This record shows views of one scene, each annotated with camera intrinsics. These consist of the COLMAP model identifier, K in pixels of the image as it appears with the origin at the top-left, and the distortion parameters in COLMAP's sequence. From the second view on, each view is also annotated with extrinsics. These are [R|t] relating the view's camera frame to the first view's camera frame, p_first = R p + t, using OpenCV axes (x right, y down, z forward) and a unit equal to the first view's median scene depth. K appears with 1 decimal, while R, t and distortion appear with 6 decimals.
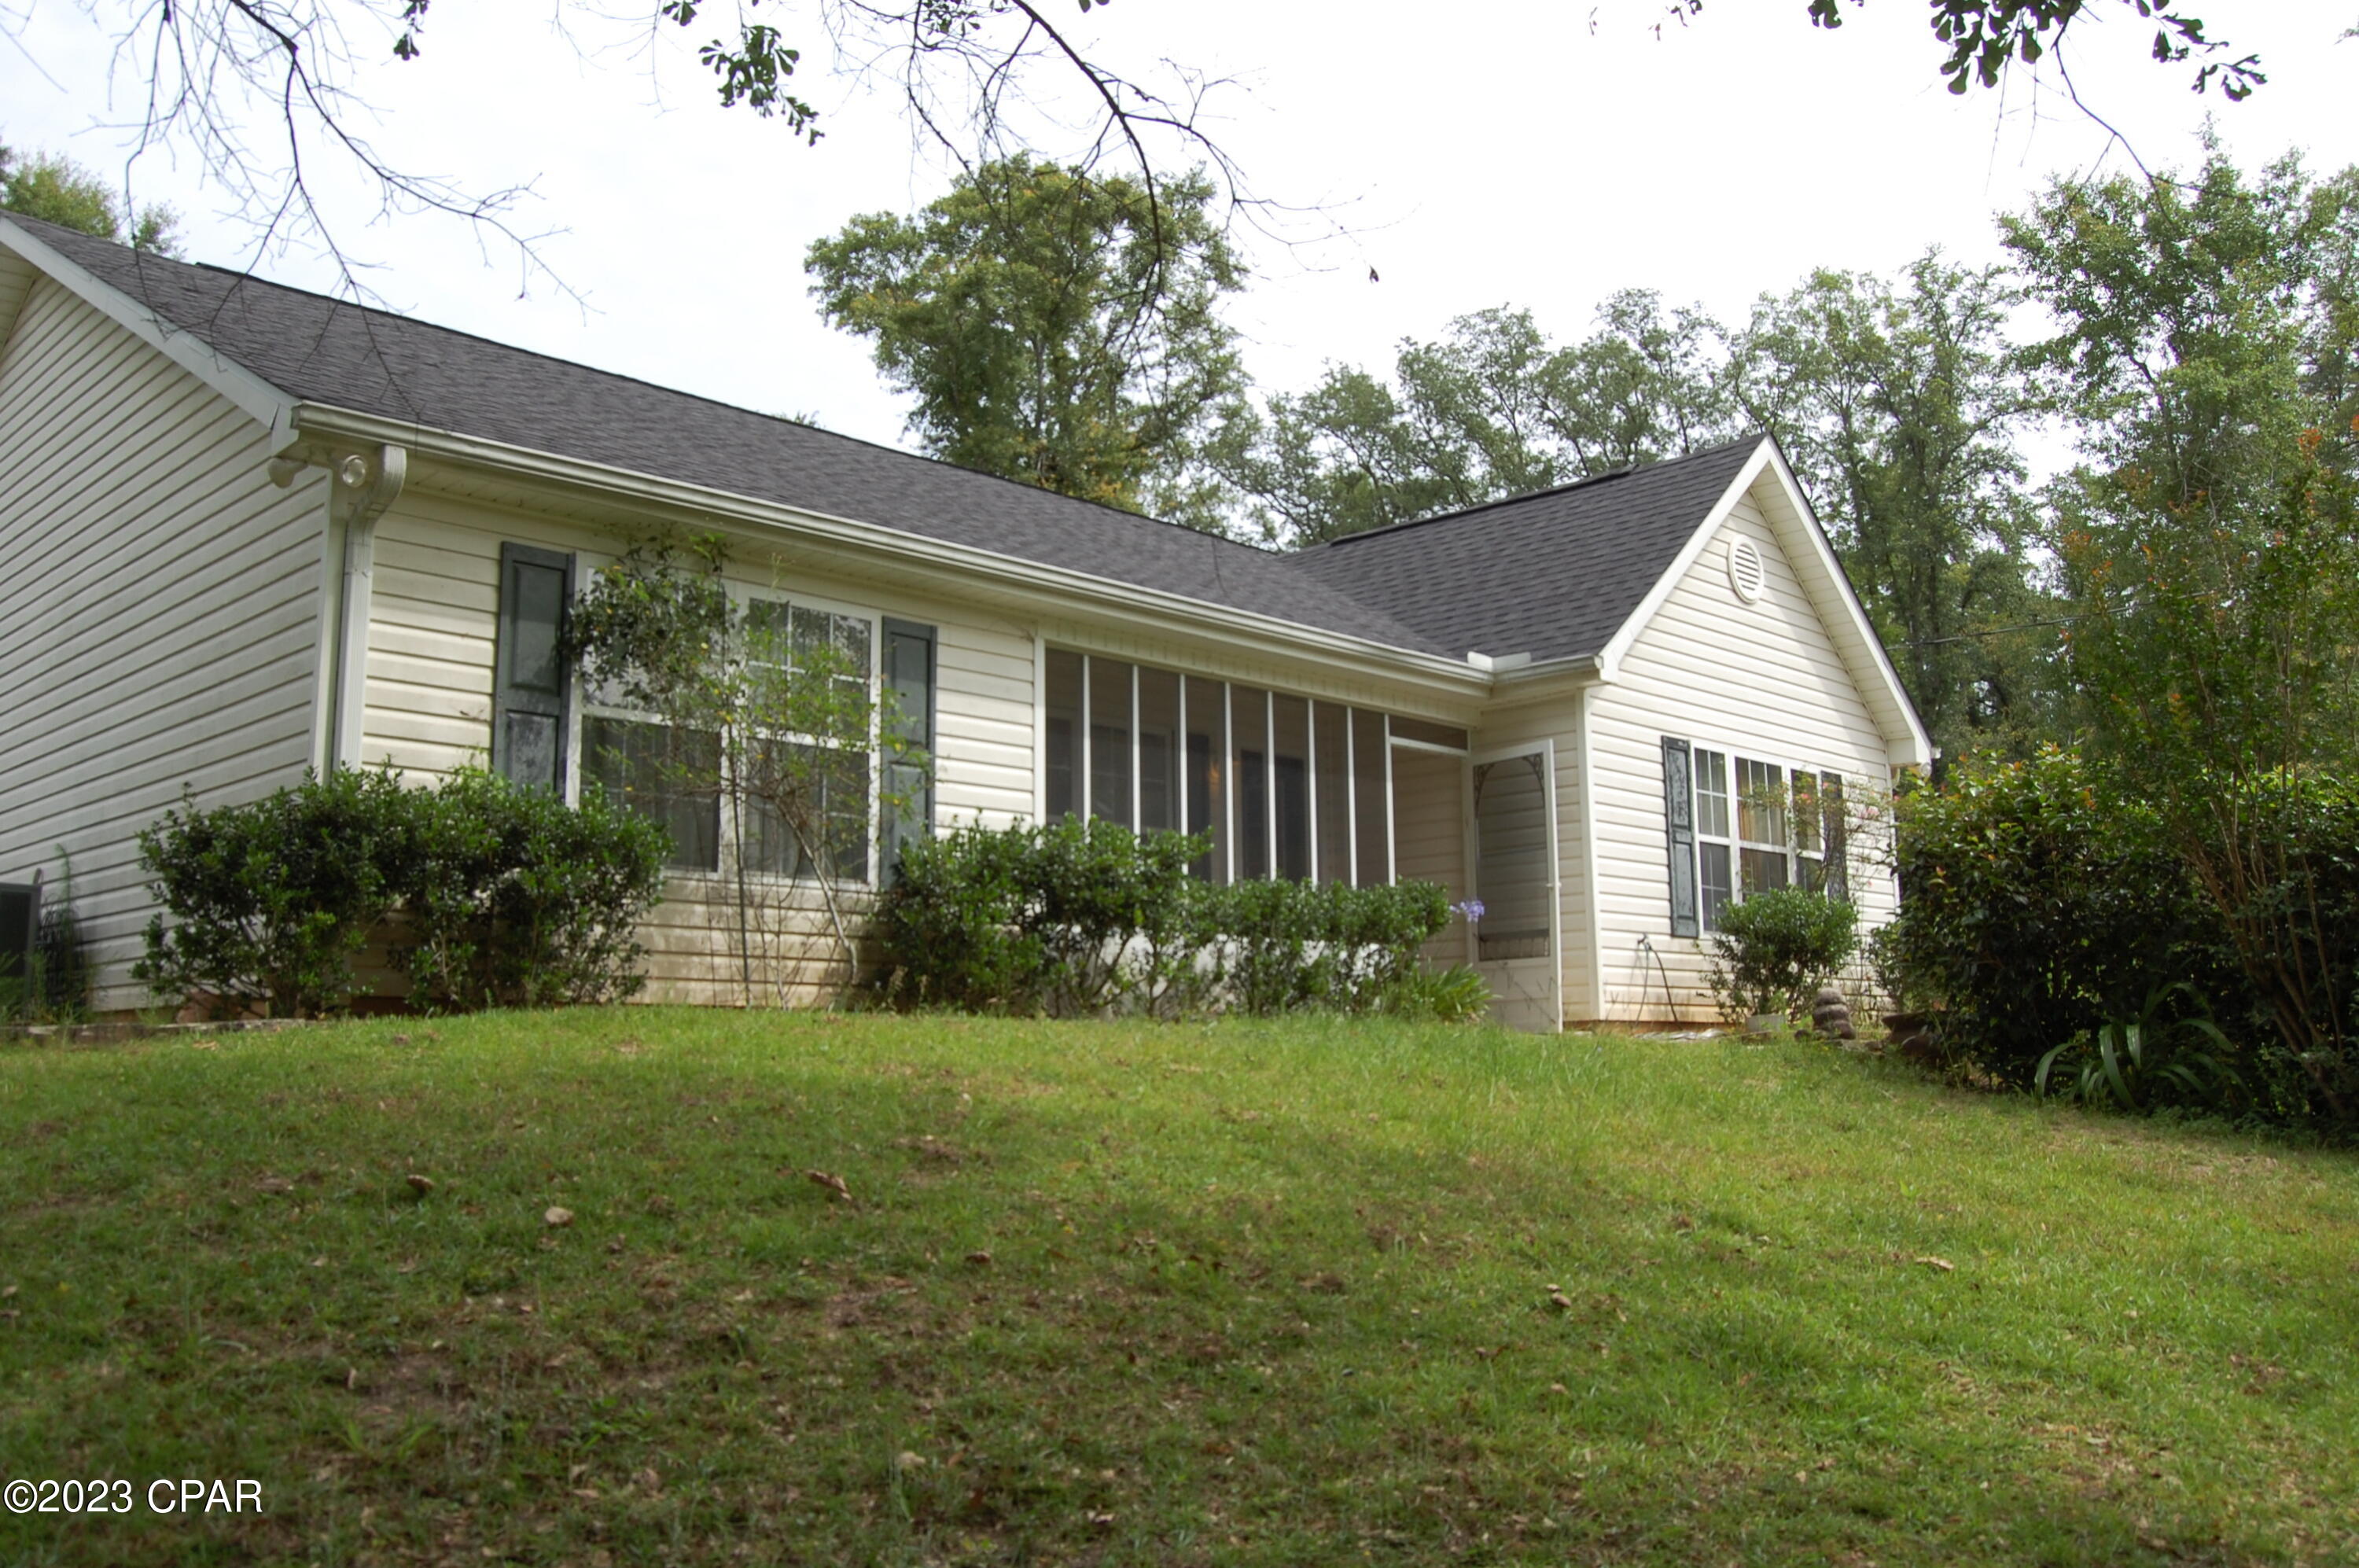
lens RADIAL K [[1979.7, 0, 1179.5], [0, 1979.7, 784.0], [0, 0, 1]] dist [-0.037352, -0.000978]
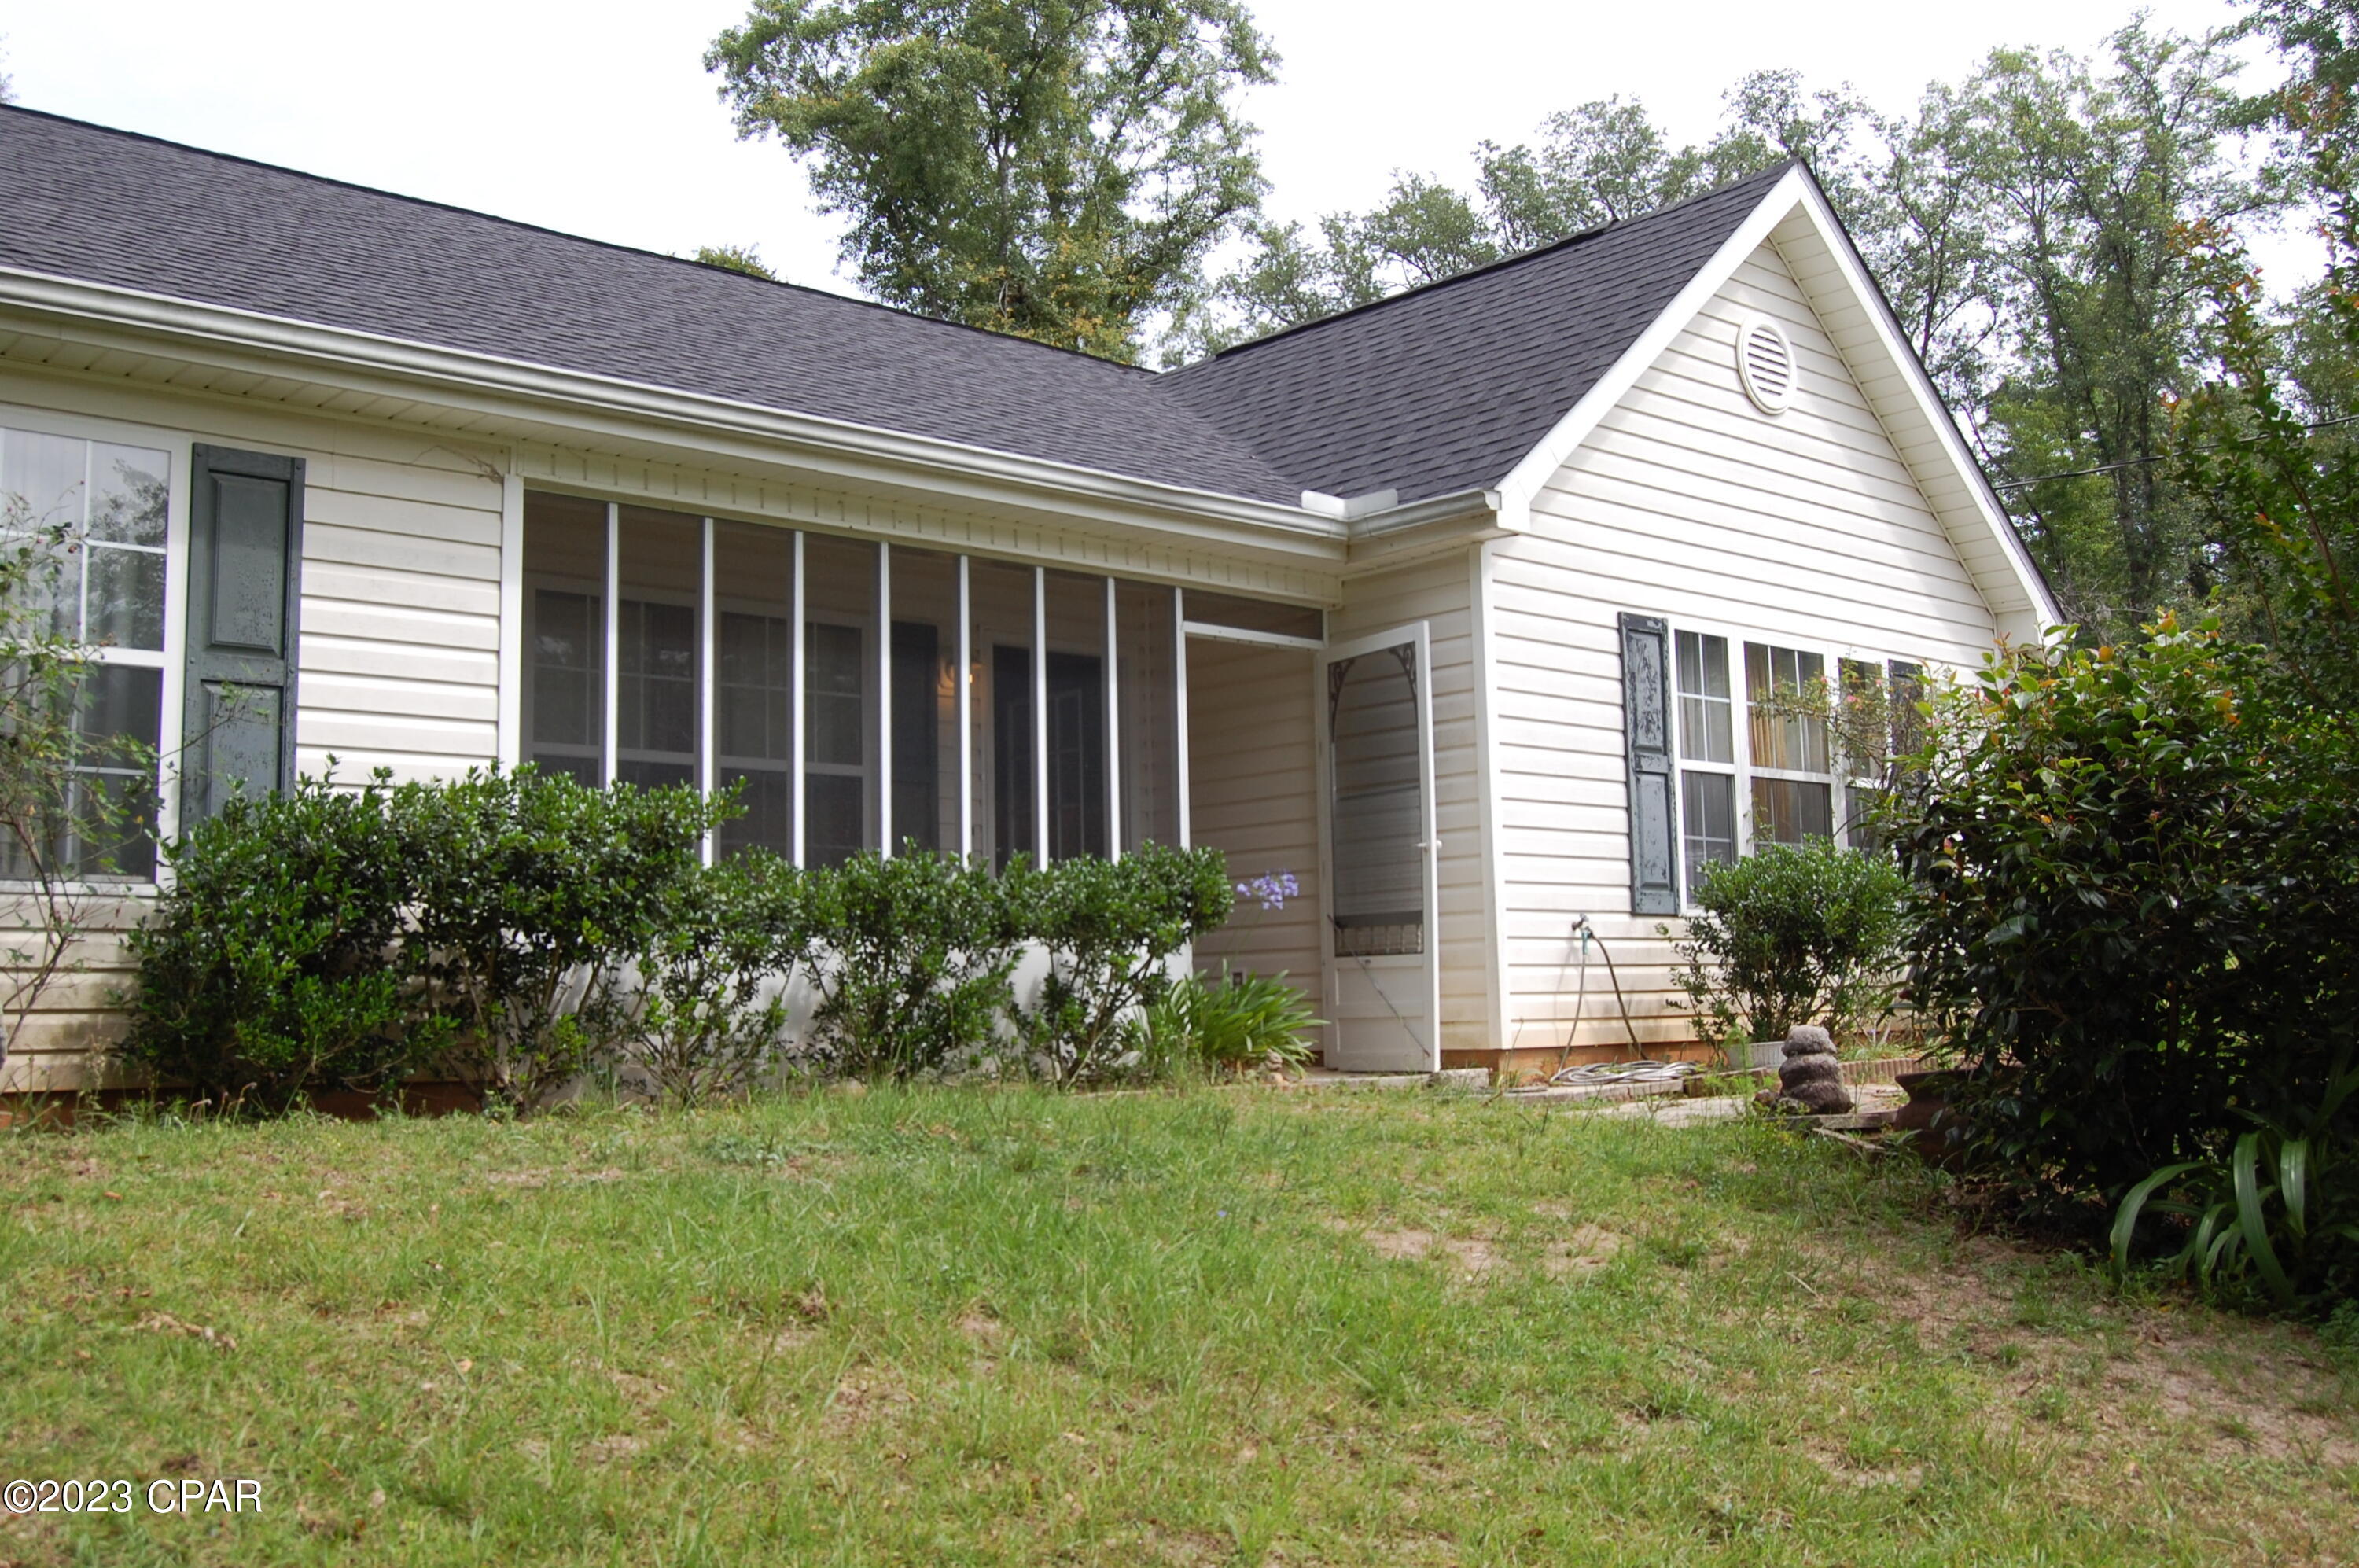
lens RADIAL K [[2159.8, 0, 1179.5], [0, 2159.8, 784.0], [0, 0, 1]] dist [-0.053452, 0.023204]
pose [[0.997388, -0.014636, -0.070725, 0.142010], [0.018010, 0.998718, 0.047299, -0.003717], [0.069942, -0.048449, 0.996374, 0.256004]]
